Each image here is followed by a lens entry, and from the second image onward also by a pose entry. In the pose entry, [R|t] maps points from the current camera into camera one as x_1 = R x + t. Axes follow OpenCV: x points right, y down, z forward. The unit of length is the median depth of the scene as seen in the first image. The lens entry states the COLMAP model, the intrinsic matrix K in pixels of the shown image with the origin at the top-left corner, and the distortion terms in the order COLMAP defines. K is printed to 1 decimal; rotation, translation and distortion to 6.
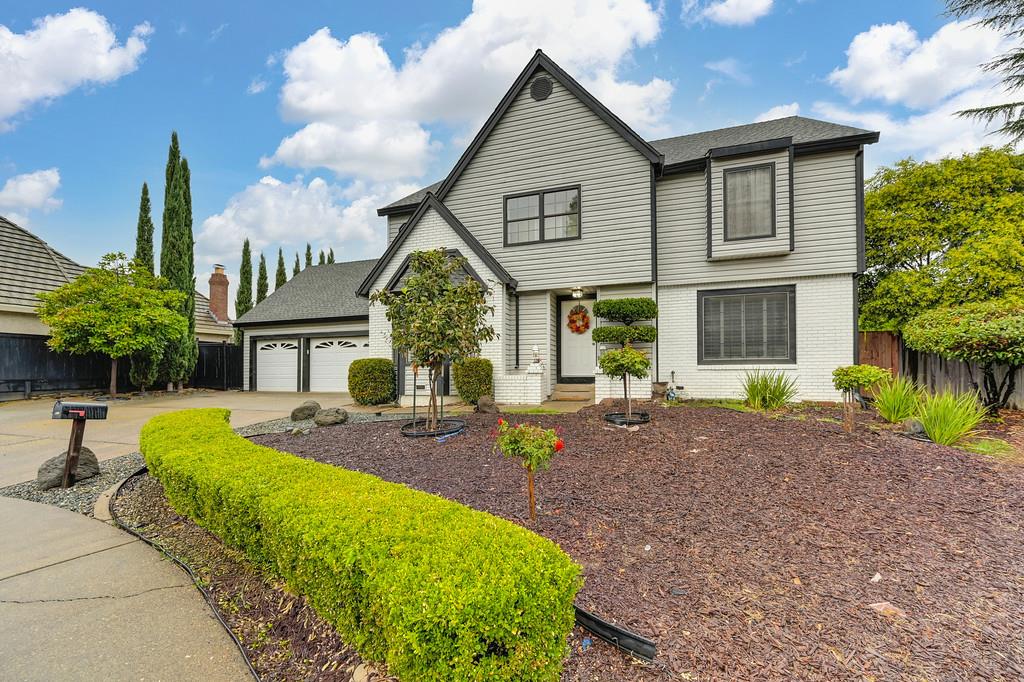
lens RADIAL K [[406.8, 0, 475.4], [0, 406.8, 356.8], [0, 0, 1]] dist [-0.002559, 0.000449]
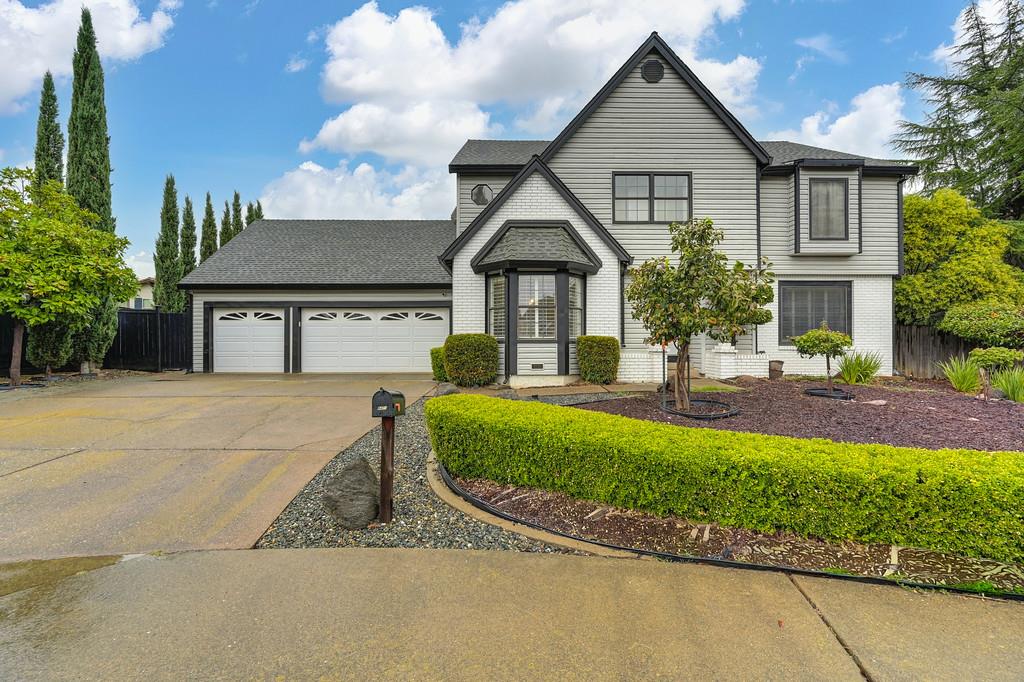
lens RADIAL K [[406.8, 0, 511.0], [0, 406.8, 340.8], [0, 0, 1]] dist [-0.002559, 0.000449]
pose [[0.945410, 0.016023, 0.325490, -0.483737], [-0.019907, 0.999765, 0.008605, 0.010387], [-0.325276, -0.014615, 0.945506, 0.145127]]
